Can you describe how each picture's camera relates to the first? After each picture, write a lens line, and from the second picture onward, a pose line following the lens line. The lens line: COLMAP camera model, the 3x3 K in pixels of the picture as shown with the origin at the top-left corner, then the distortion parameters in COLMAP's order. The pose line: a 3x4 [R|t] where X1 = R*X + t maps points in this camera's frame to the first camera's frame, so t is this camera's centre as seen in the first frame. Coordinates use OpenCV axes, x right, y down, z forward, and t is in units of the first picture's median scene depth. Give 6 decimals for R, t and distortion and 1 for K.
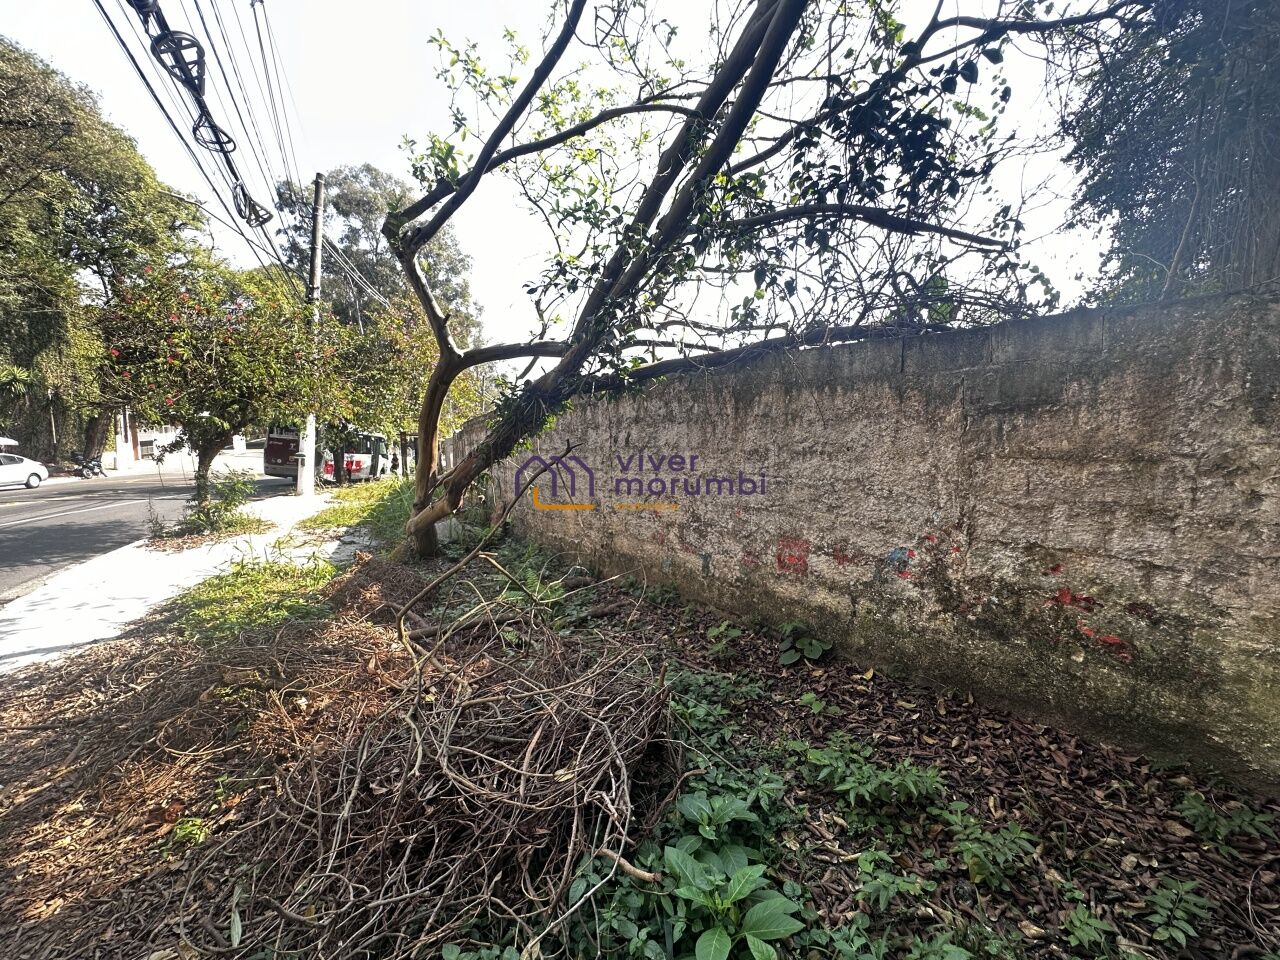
lens RADIAL K [[509.0, 0, 640.7], [0, 509.0, 478.6], [0, 0, 1]] dist [-0.006089, 0.001154]
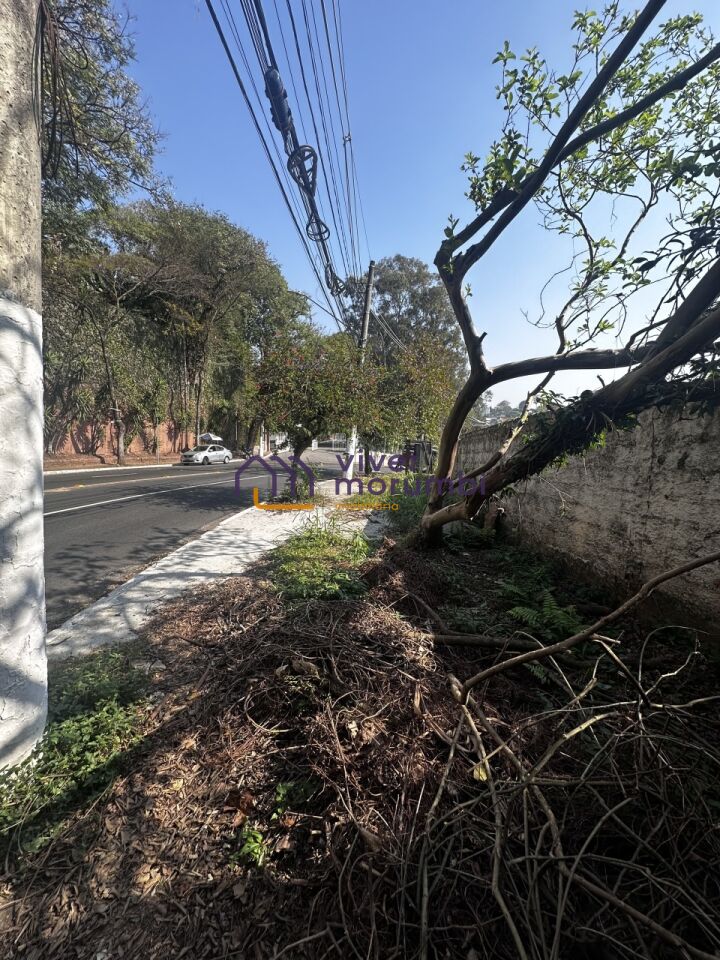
lens RADIAL K [[381.8, 0, 360.6], [0, 381.8, 480.2], [0, 0, 1]] dist [-0.006089, 0.001154]
pose [[0.852776, 0.083718, -0.515523, -0.121937], [-0.078321, 0.996406, 0.032253, -0.019106], [0.516371, 0.012871, 0.856268, 0.145738]]
